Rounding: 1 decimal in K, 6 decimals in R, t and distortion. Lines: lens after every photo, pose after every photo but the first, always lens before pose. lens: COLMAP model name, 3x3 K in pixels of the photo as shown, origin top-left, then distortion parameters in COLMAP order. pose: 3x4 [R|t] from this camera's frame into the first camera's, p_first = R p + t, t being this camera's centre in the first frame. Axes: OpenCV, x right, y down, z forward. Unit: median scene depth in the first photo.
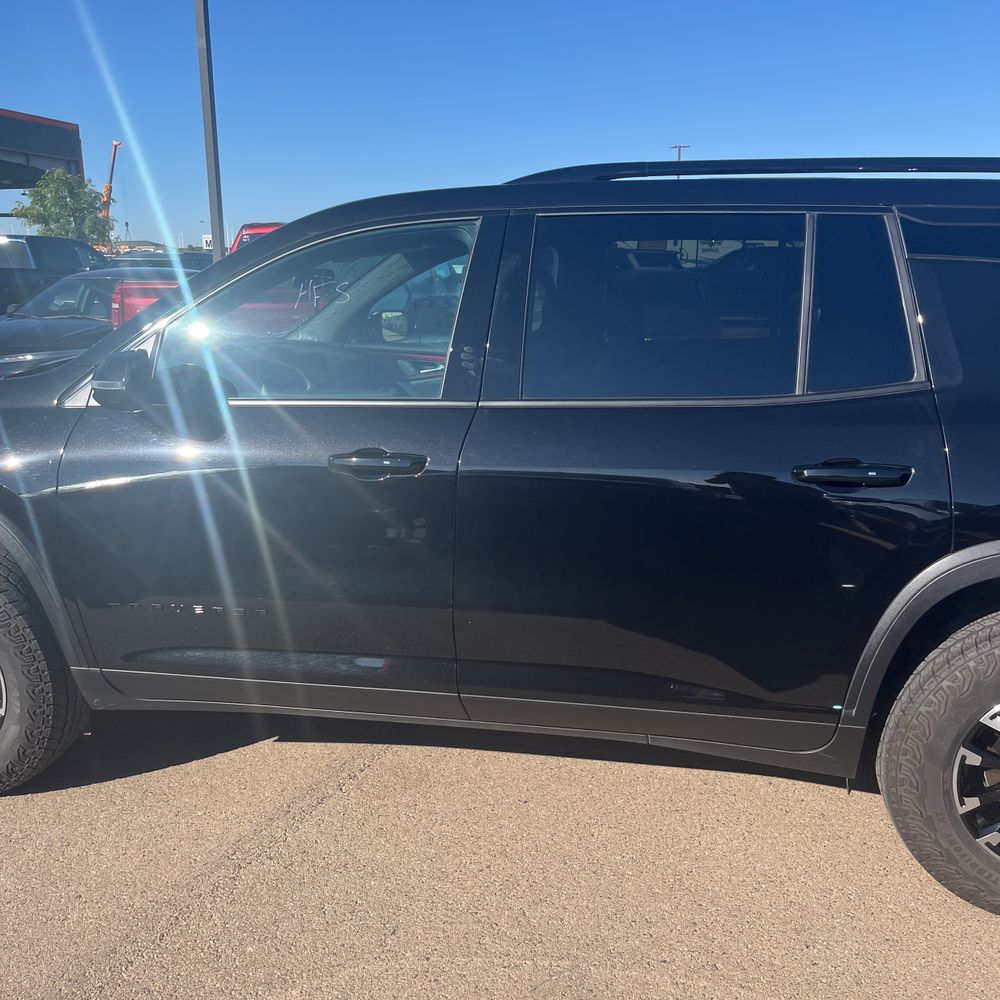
lens RADIAL K [[1015.9, 0, 502.7], [0, 1015.9, 522.3], [0, 0, 1]] dist [0.021794, 0.000000]
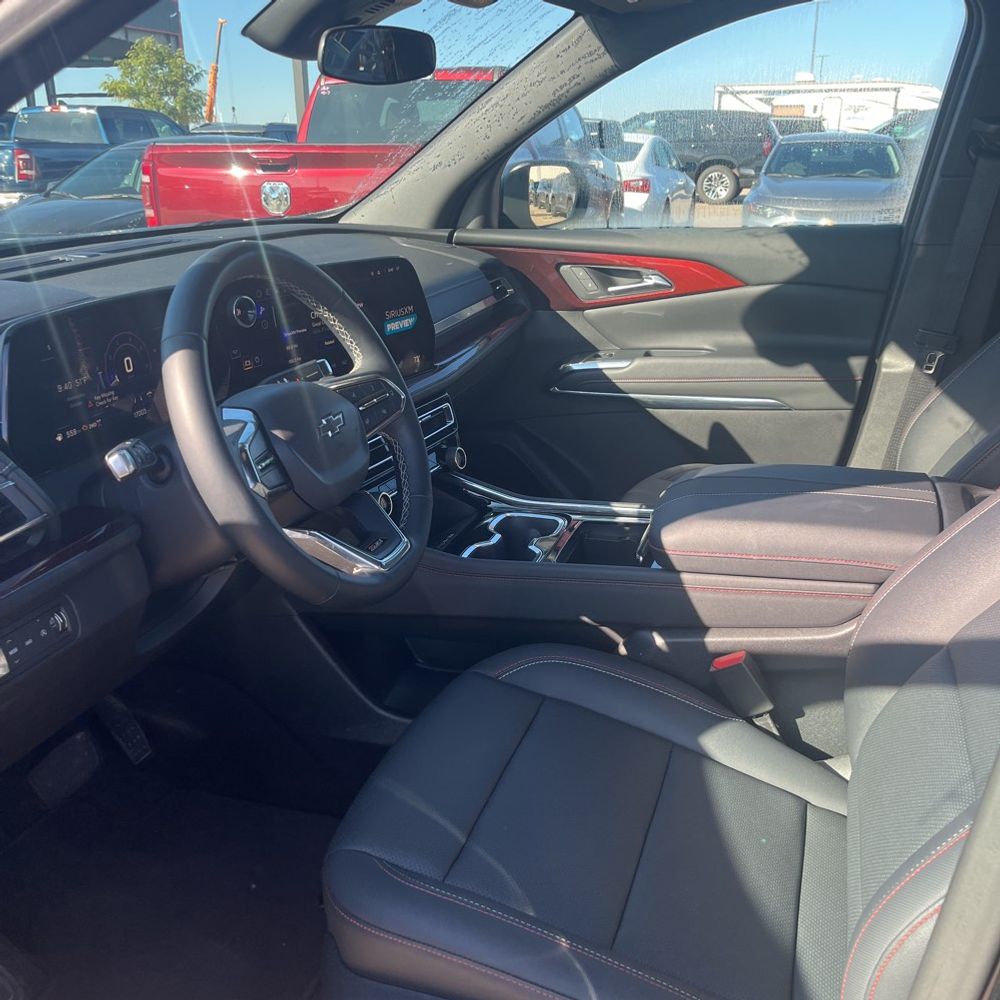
lens RADIAL K [[1015.9, 0, 474.1], [0, 1015.9, 498.7], [0, 0, 1]] dist [0.021794, 0.000000]
pose [[0.992124, 0.029836, -0.121651, -0.133950], [-0.019184, 0.995952, 0.087817, -0.146463], [0.123778, -0.084791, 0.988681, 0.816953]]
